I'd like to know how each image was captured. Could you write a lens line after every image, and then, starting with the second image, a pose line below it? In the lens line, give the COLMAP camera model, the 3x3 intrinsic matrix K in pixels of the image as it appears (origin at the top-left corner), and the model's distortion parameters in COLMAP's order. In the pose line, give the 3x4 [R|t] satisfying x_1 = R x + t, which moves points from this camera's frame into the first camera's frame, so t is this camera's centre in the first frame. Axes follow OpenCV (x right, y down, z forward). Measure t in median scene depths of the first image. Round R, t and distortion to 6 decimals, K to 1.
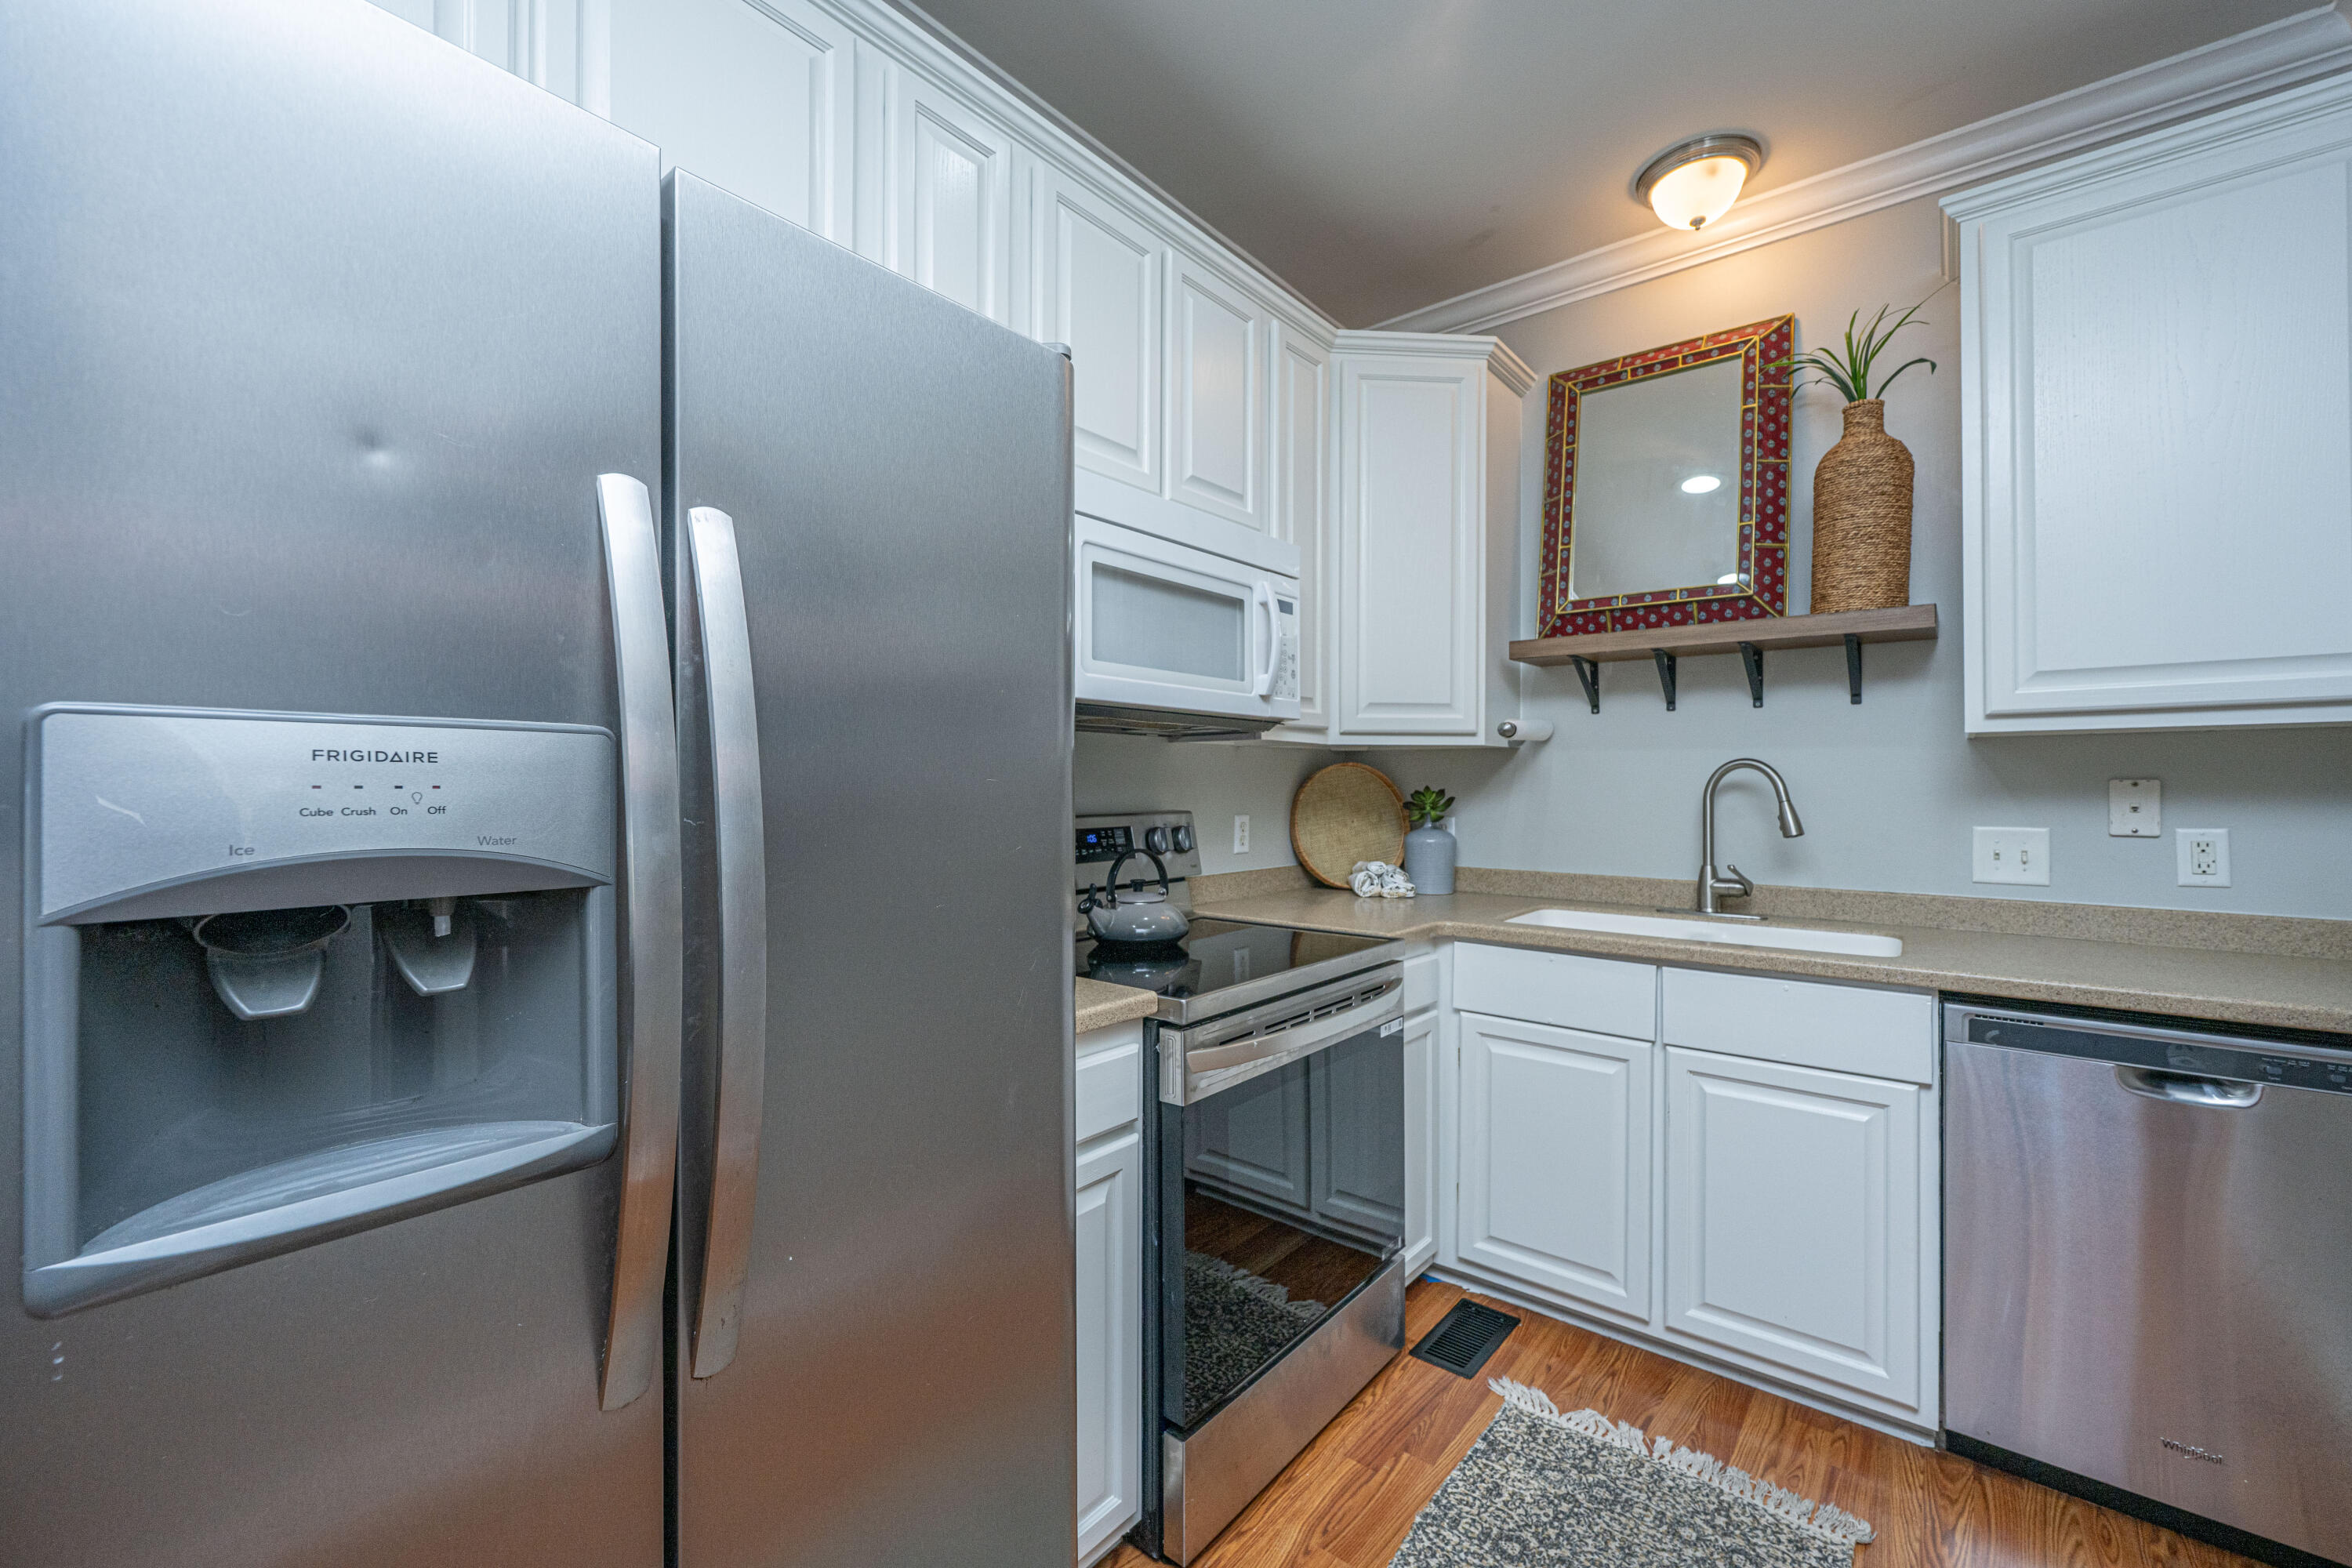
lens RADIAL K [[939.0, 0, 1184.1], [0, 939.0, 768.0], [0, 0, 1]] dist [0.000454, 0.000082]
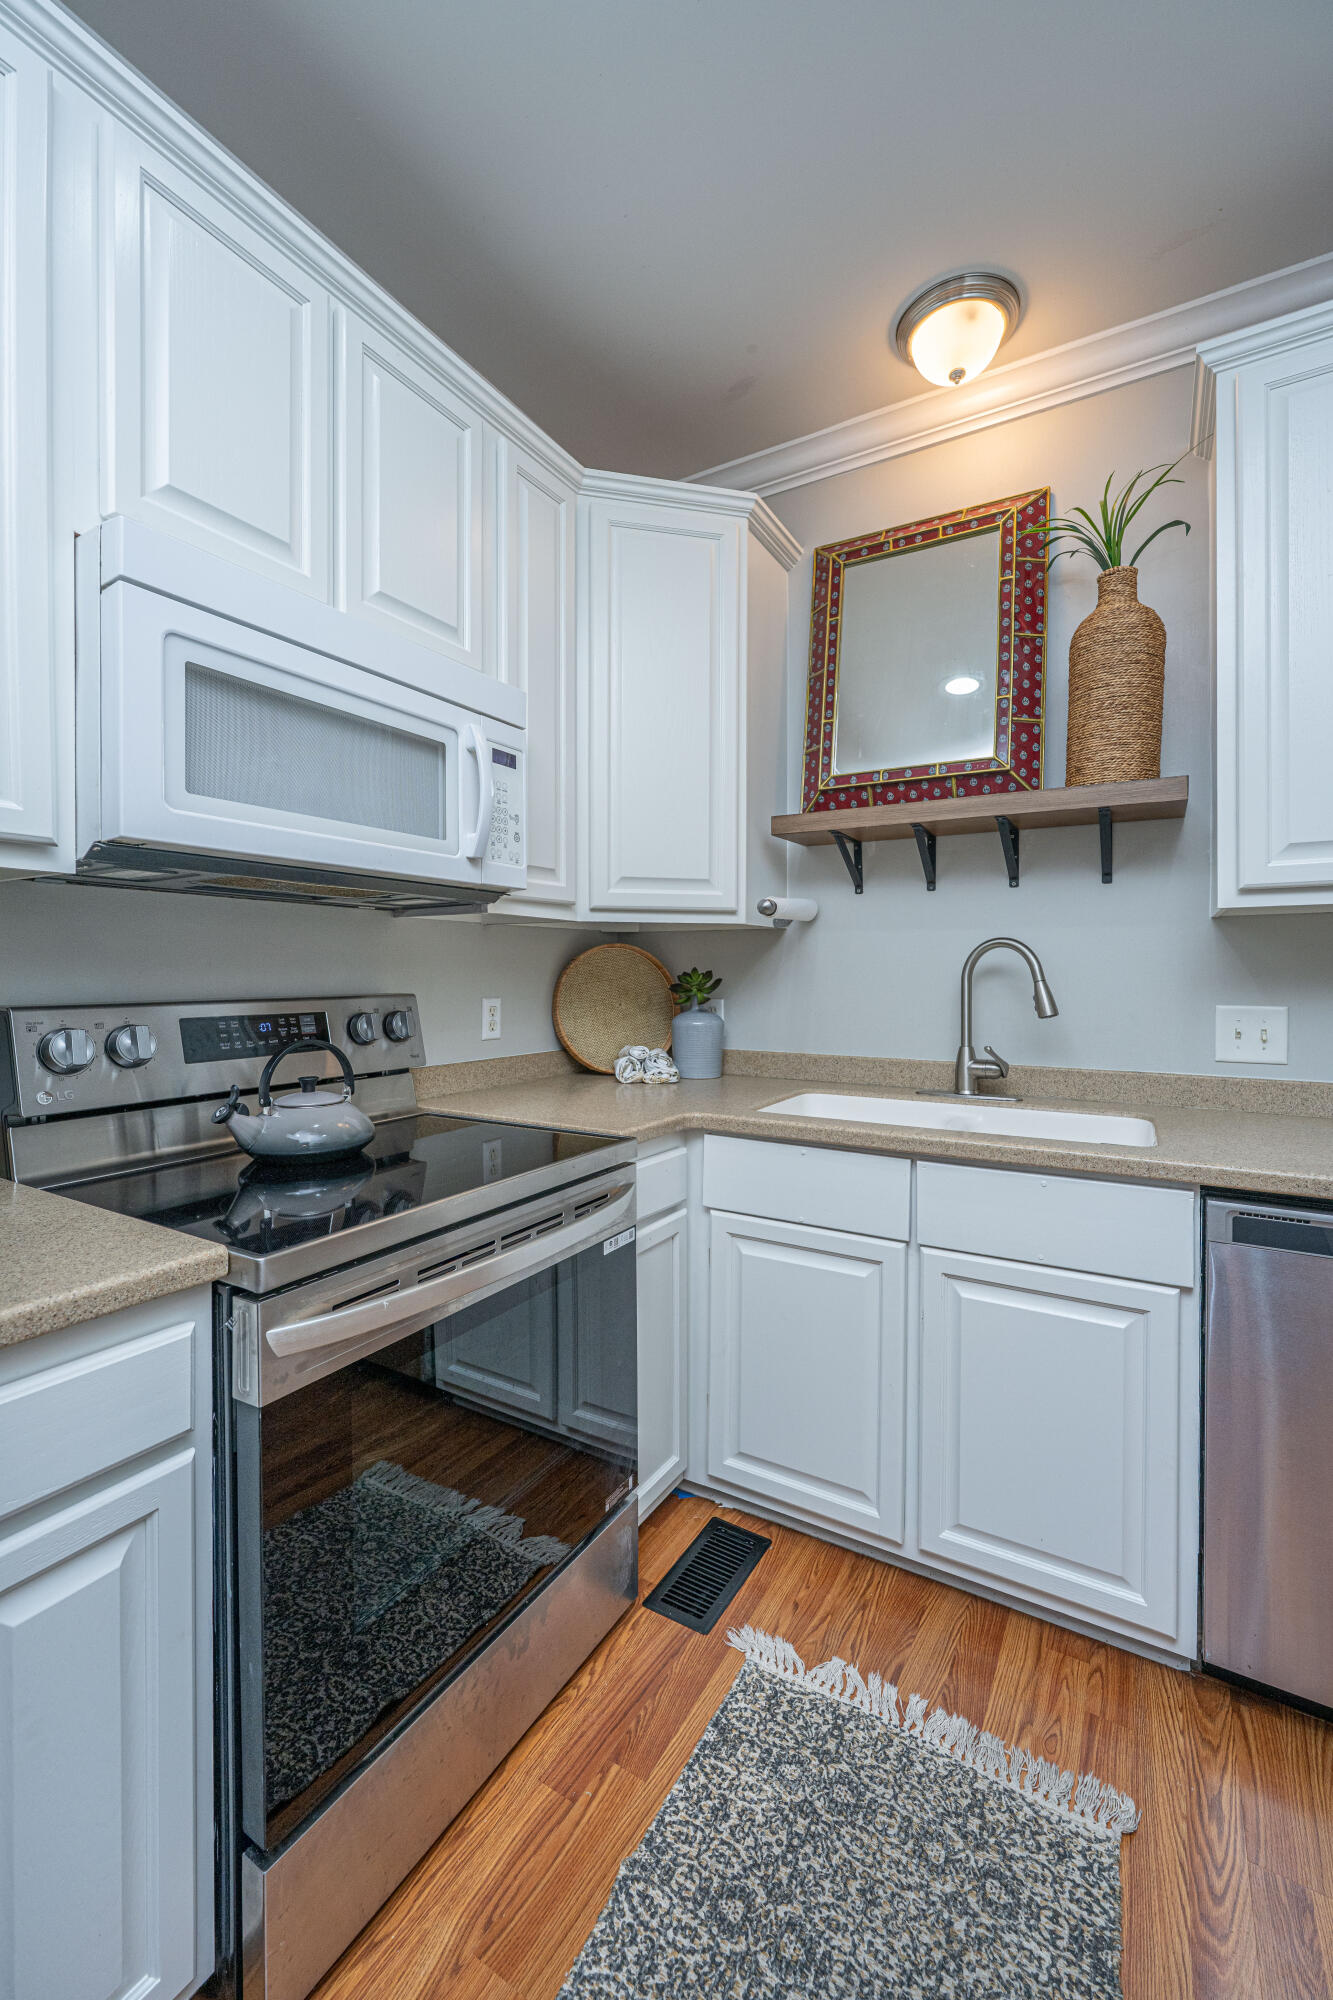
lens RADIAL K [[798.4, 0, 639.4], [0, 798.4, 964.3], [0, 0, 1]] dist [0.000454, 0.000082]
pose [[0.993432, -0.000684, 0.114424, 0.138320], [-0.000173, 0.999972, 0.007476, 0.012518], [-0.114426, -0.007446, 0.993404, 0.235339]]
